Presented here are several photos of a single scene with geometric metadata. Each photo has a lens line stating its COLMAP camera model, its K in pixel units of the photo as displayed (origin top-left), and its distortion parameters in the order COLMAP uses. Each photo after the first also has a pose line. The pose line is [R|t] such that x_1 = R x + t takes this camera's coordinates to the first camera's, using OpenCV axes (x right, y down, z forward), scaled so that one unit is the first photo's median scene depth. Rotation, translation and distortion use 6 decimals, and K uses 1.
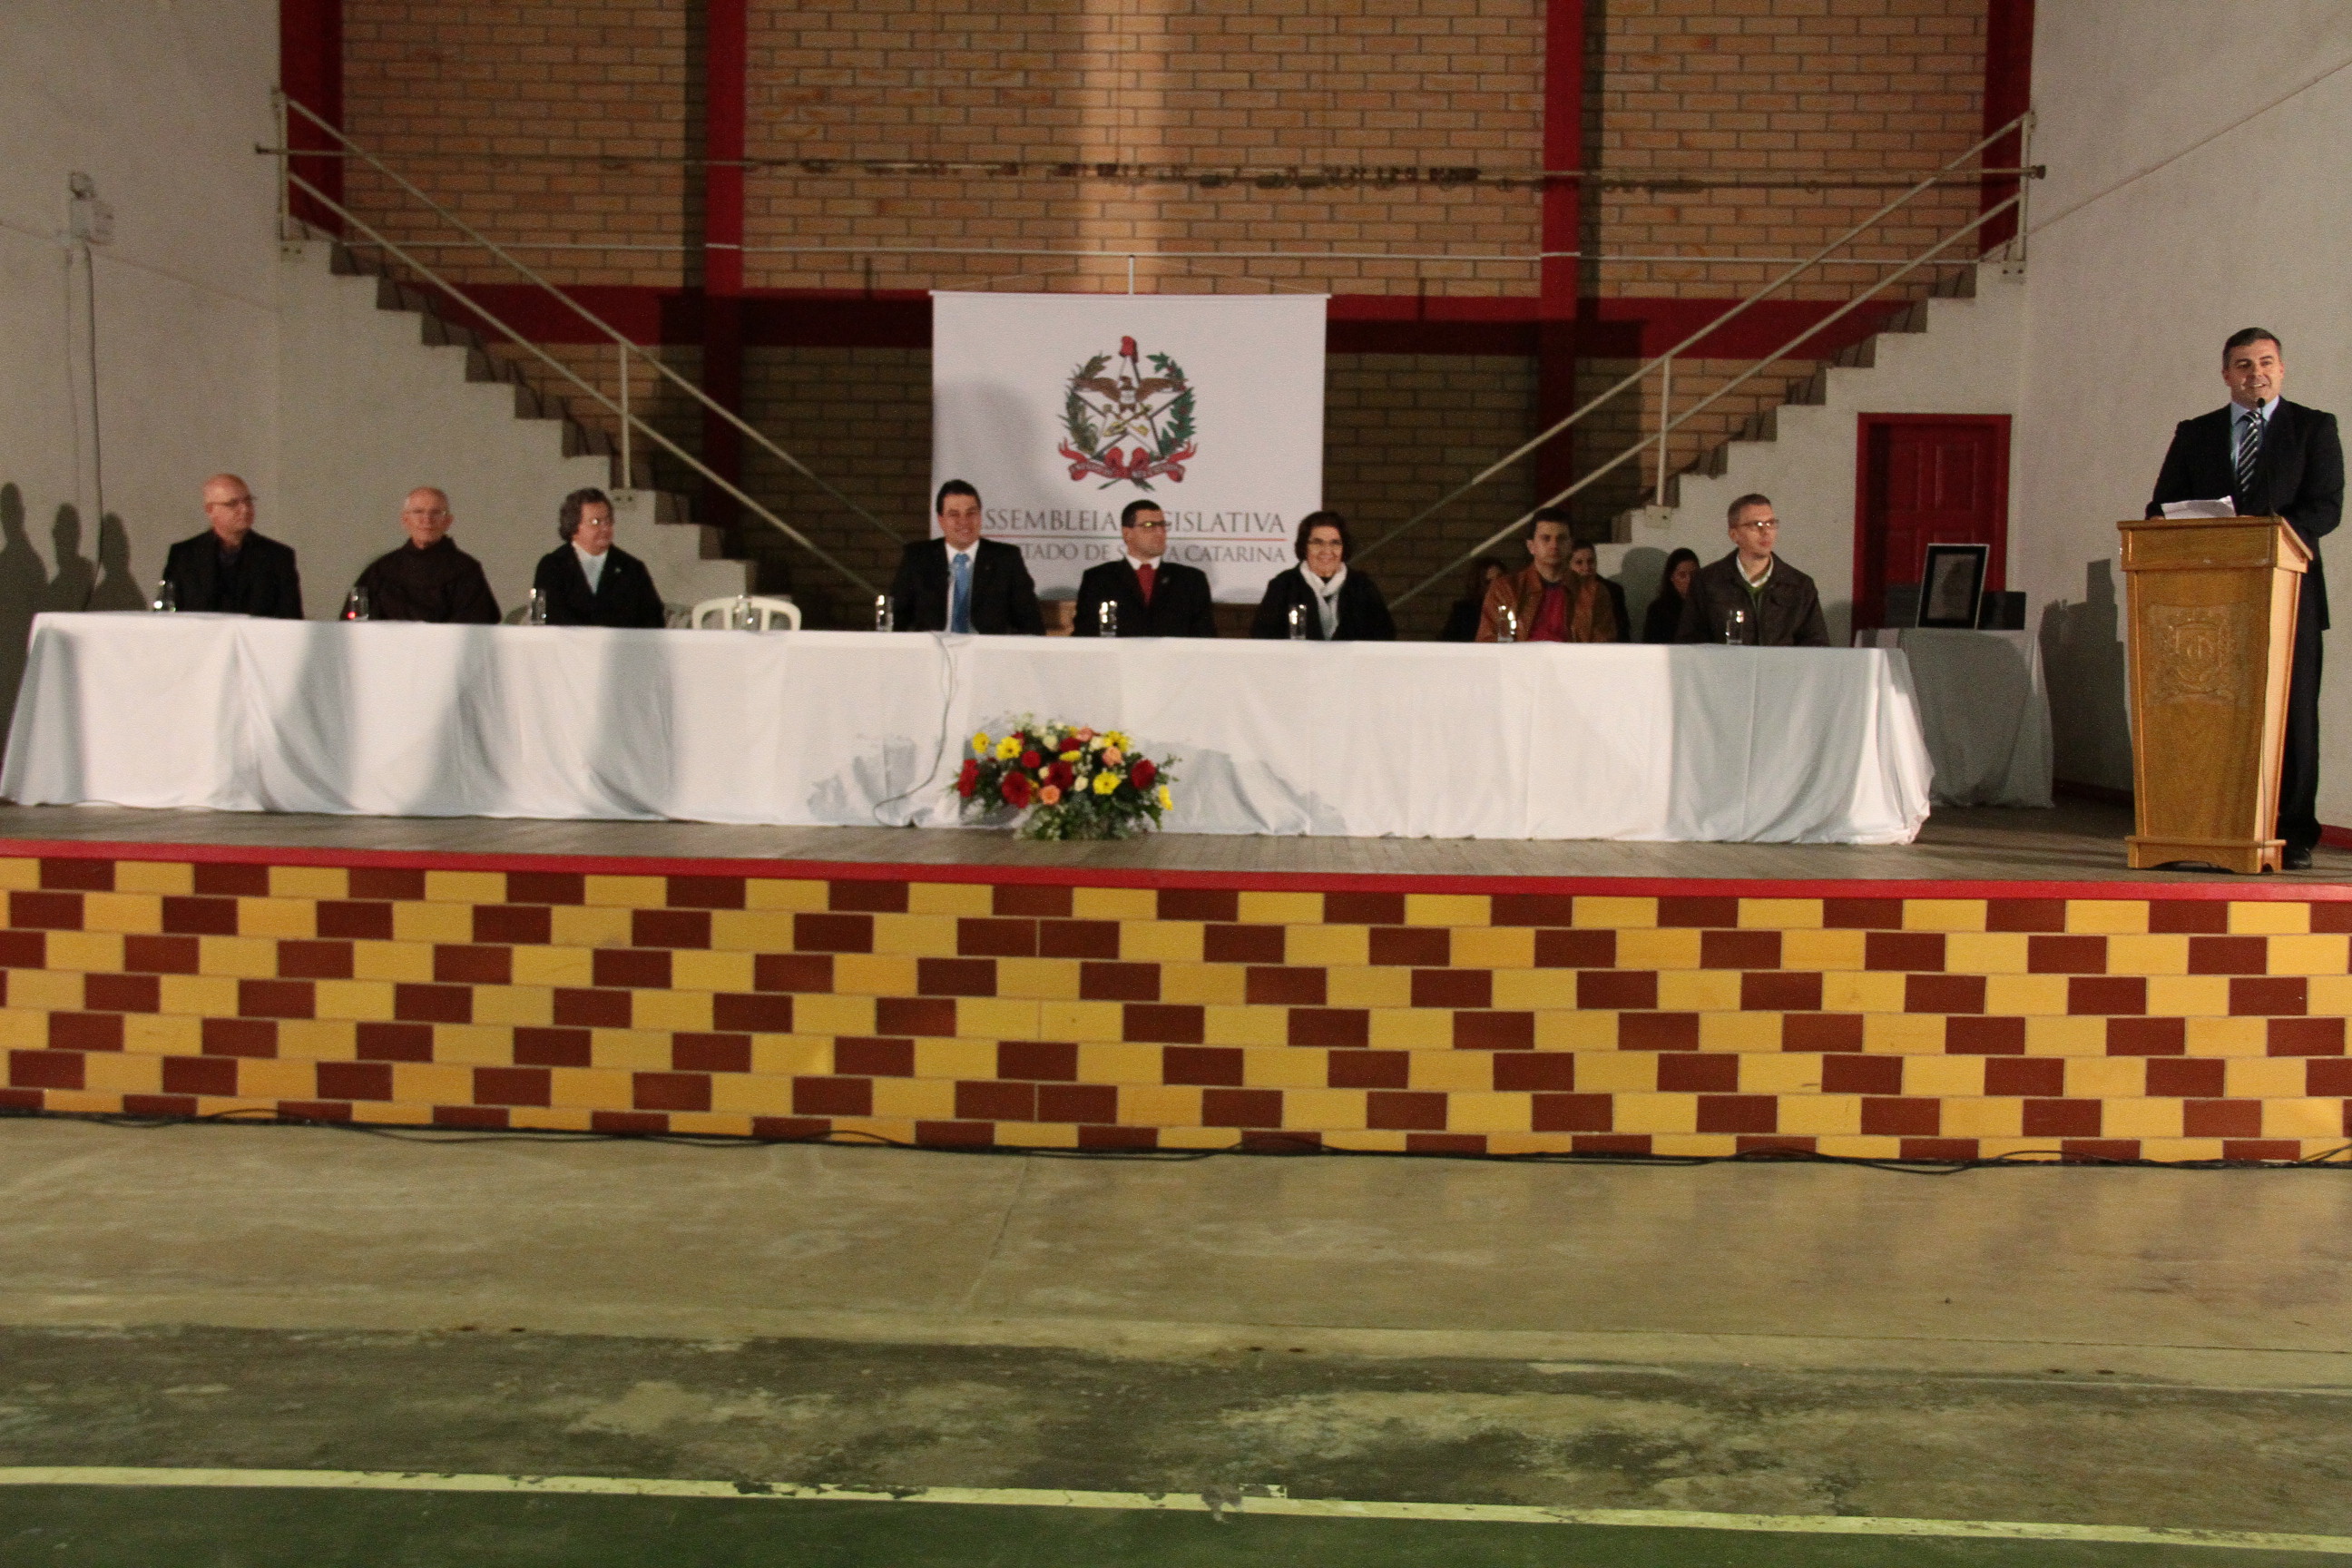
lens RADIAL K [[3132.2, 0, 1174.6], [0, 3132.2, 783.5], [0, 0, 1]] dist [-0.038102, -0.015947]
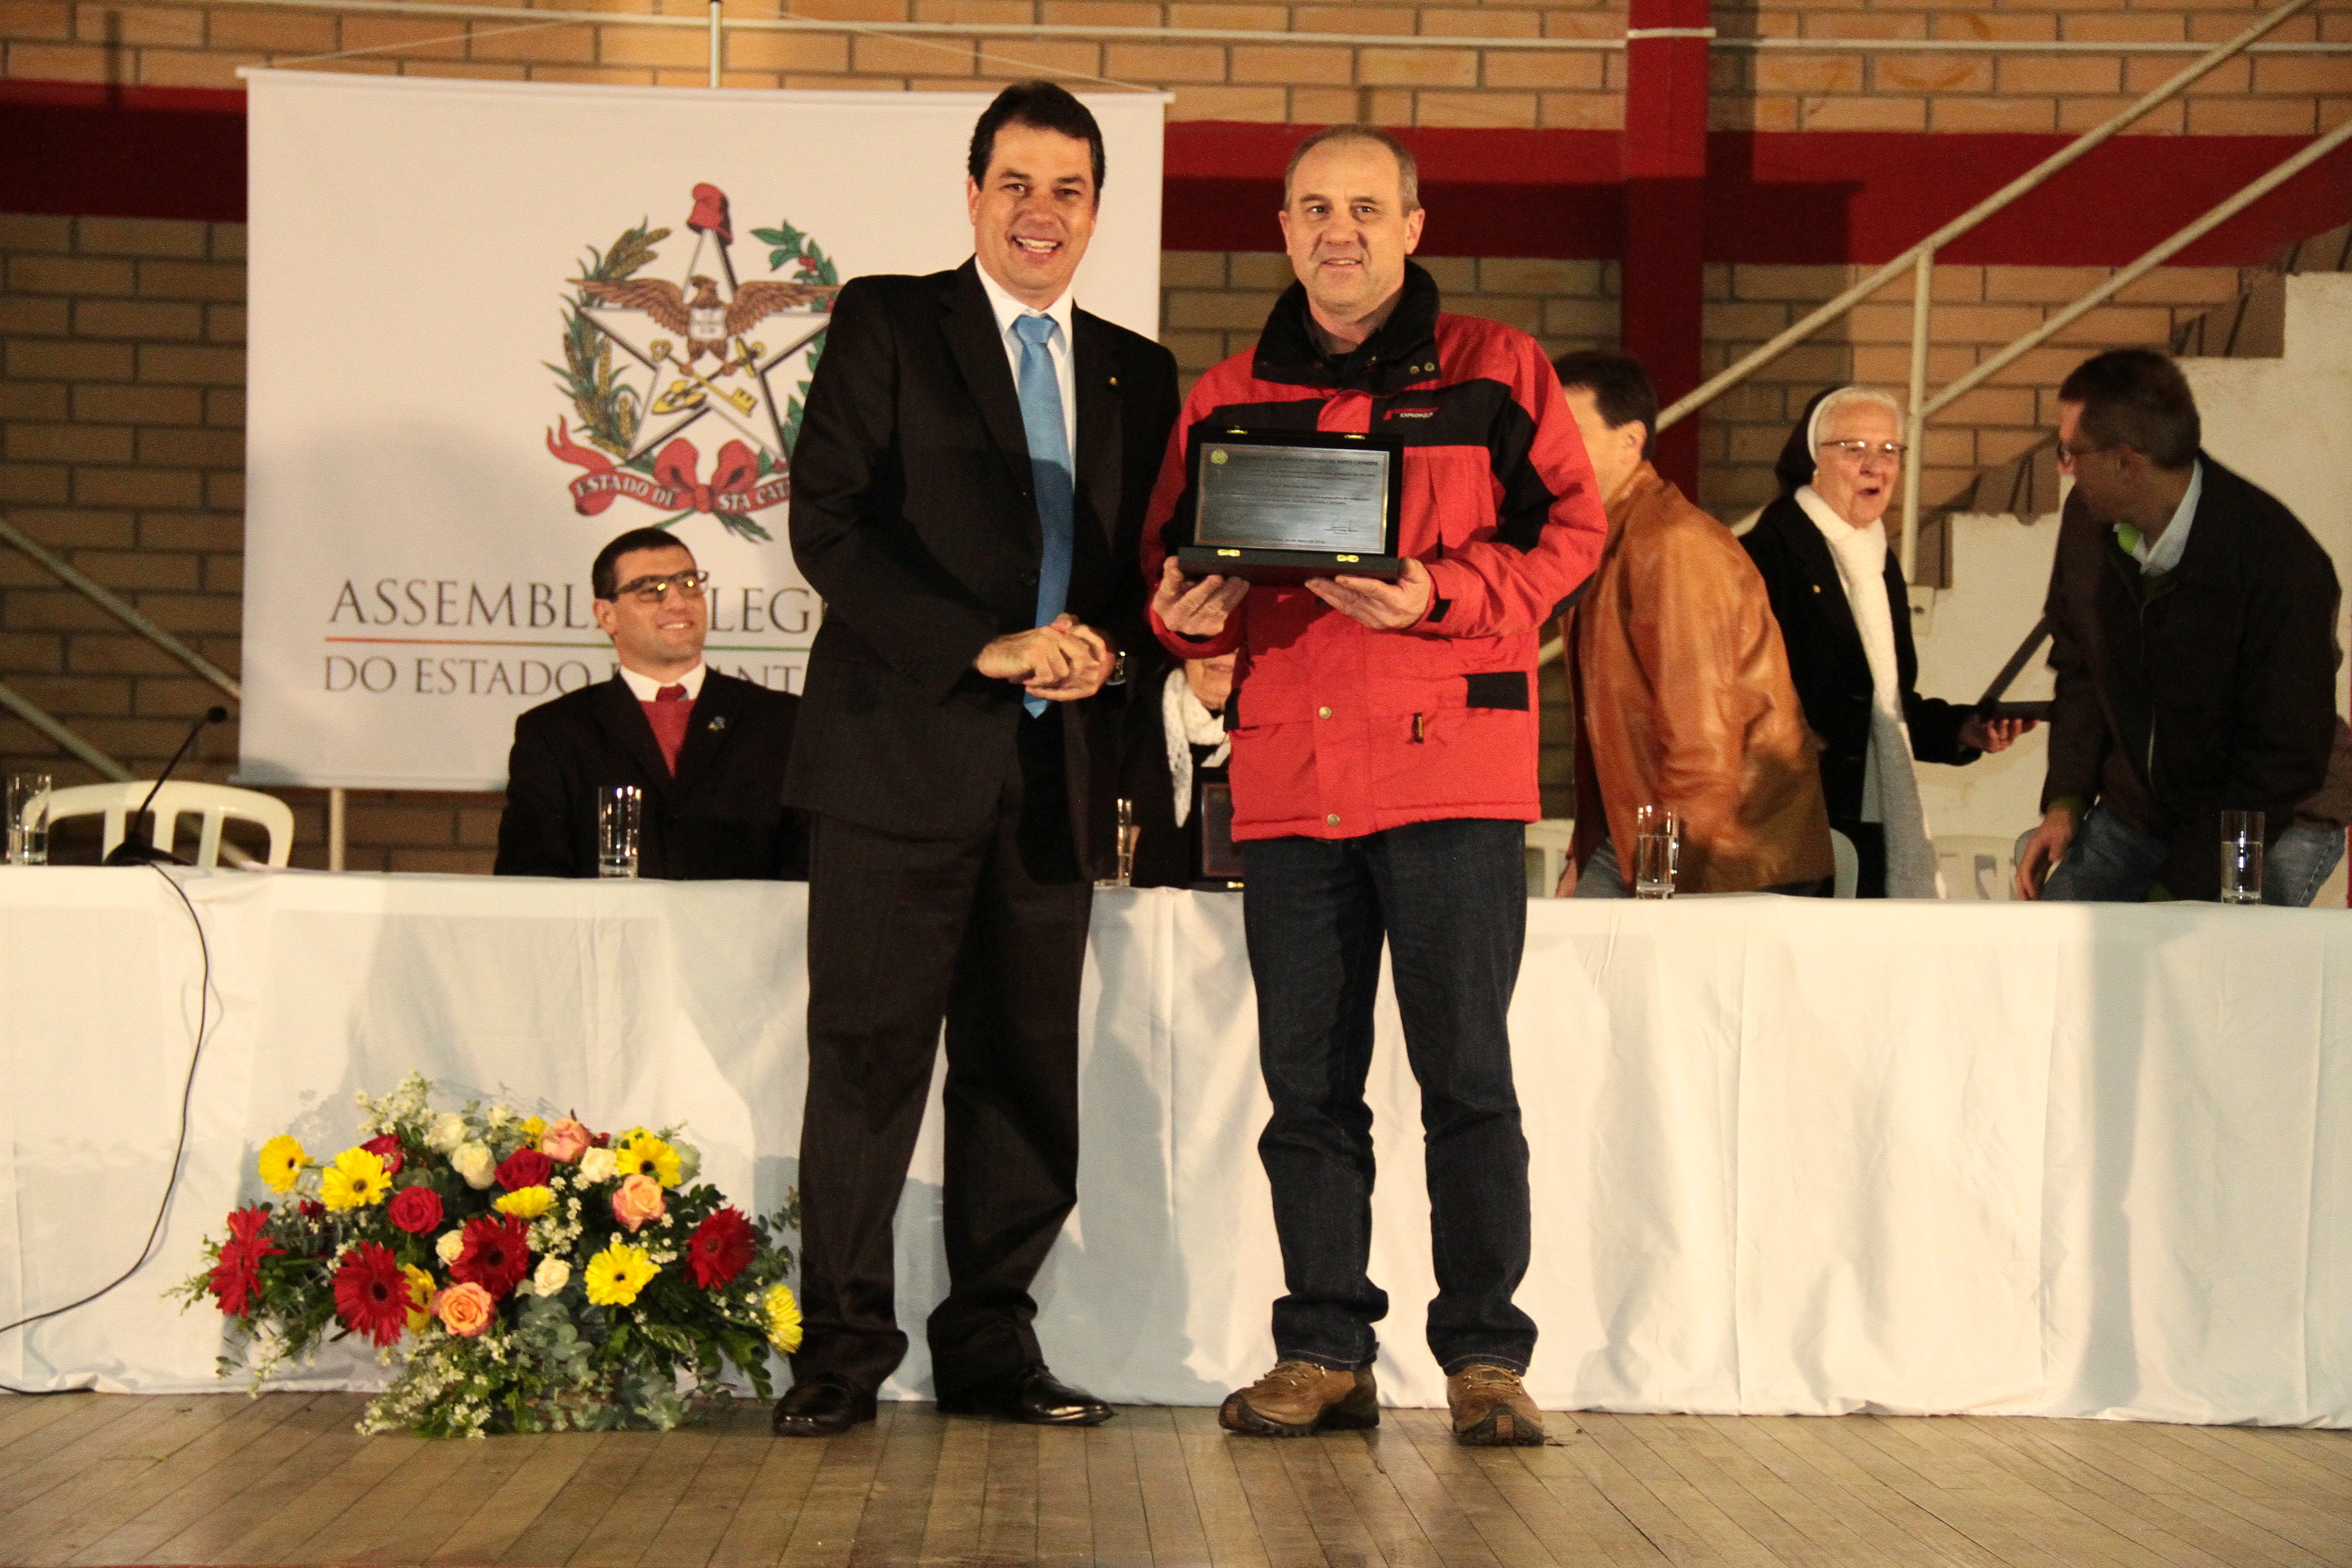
lens RADIAL K [[5025.2, 0, 1187.8], [0, 5025.2, 784.5], [0, 0, 1]] dist [0.373127, 0.097114]
pose [[0.997456, 0.004128, 0.071162, 0.001782], [0.000379, 0.998001, -0.063199, -0.015256], [-0.071281, 0.063065, 0.995461, 0.299482]]
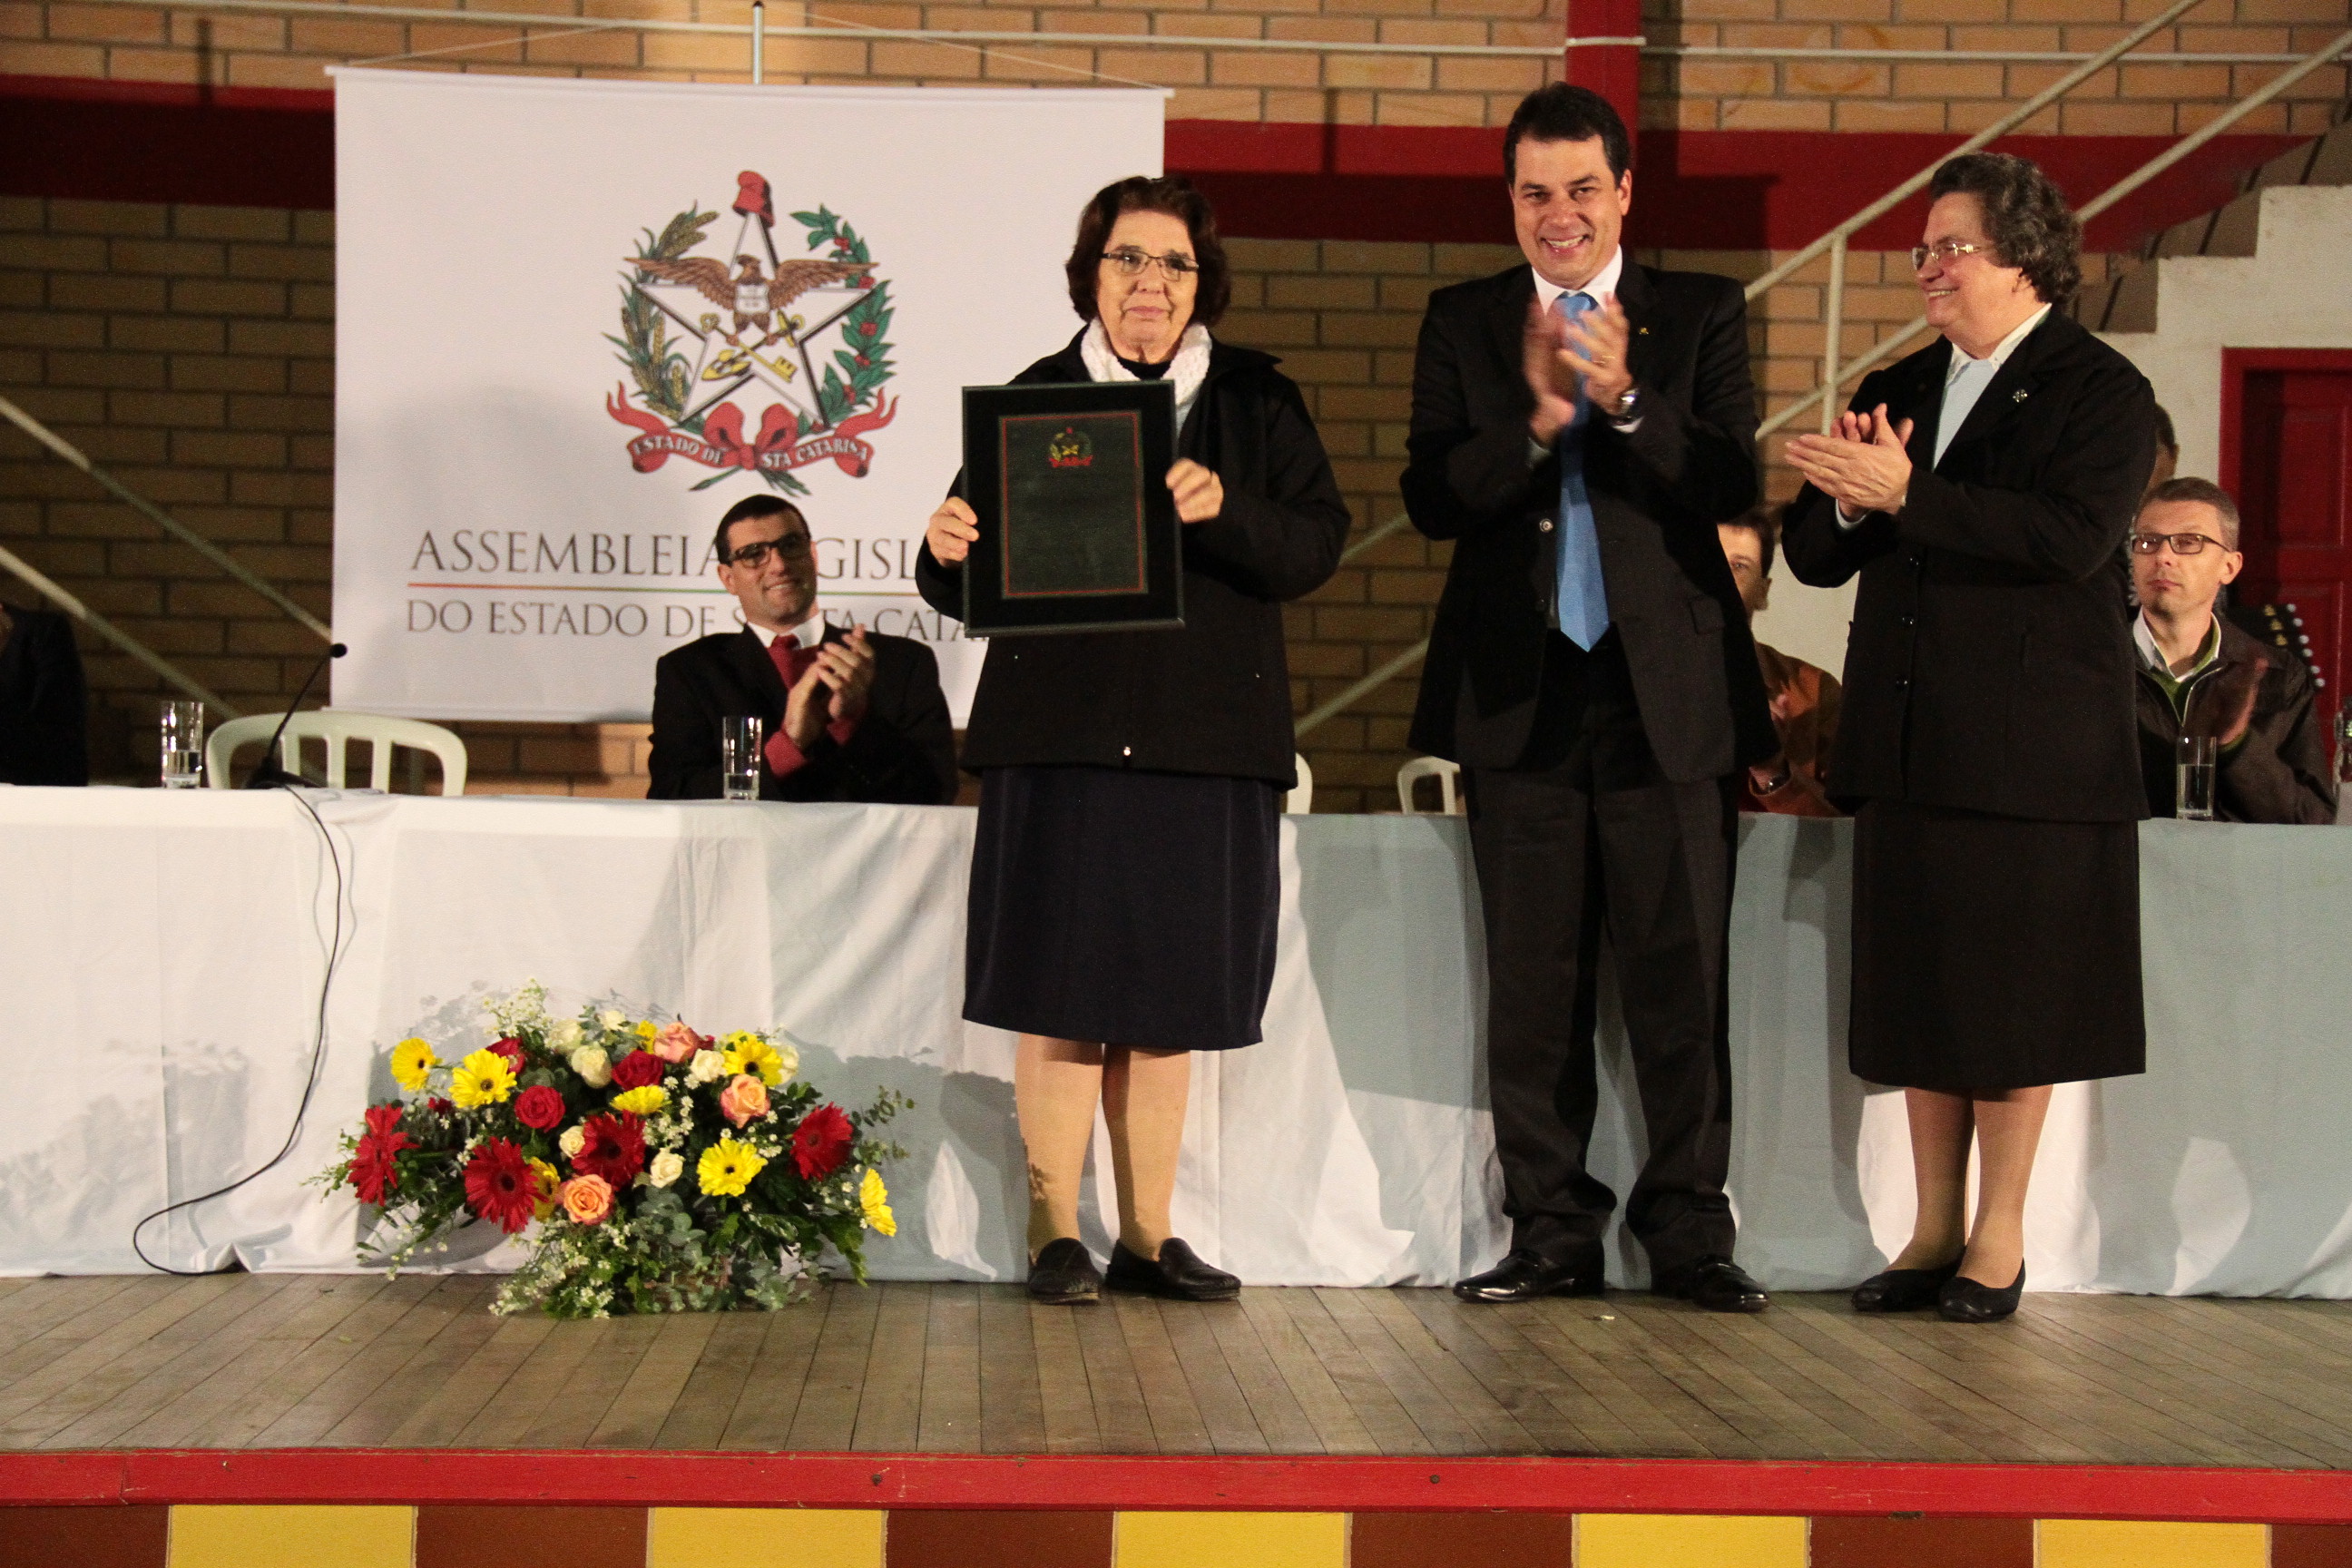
lens RADIAL K [[4318.9, 0, 1176.0], [0, 4318.9, 784.0], [0, 0, 1]] dist [0.238349, 0.374410]
pose [[0.995438, 0.001494, 0.095401, -0.013665], [0.003132, 0.998827, -0.048314, -0.016771], [-0.095361, 0.048393, 0.994266, 0.334614]]
